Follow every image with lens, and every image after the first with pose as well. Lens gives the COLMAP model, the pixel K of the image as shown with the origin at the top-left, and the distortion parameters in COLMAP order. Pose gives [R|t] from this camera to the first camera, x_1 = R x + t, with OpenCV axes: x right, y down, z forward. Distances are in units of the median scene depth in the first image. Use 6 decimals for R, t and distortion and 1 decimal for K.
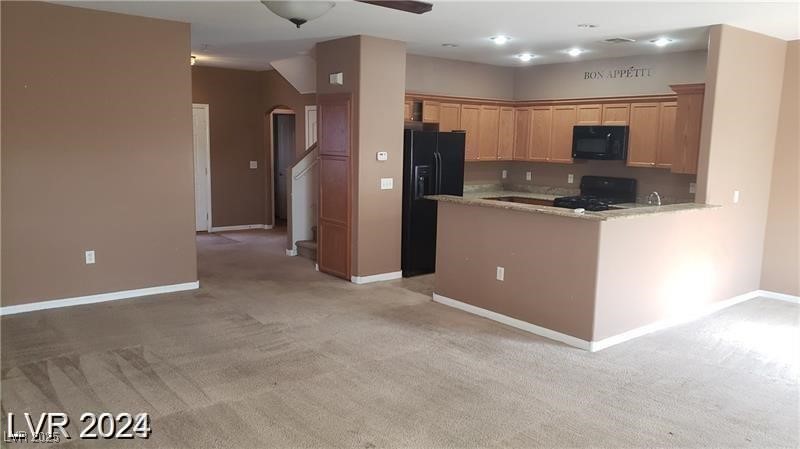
lens RADIAL K [[620.2, 0, 406.5], [0, 620.2, 222.6], [0, 0, 1]] dist [0.112493, -0.156535]
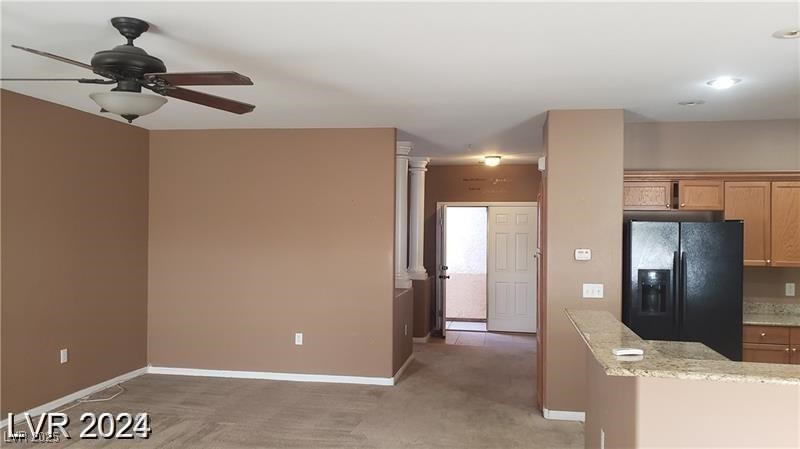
lens RADIAL K [[620.2, 0, 406.5], [0, 620.2, 222.6], [0, 0, 1]] dist [0.112493, -0.156535]
pose [[0.658501, -0.023552, -0.752211, 0.339601], [-0.098238, 0.988268, -0.116943, -0.028344], [0.746140, 0.150903, 0.648462, 0.272214]]
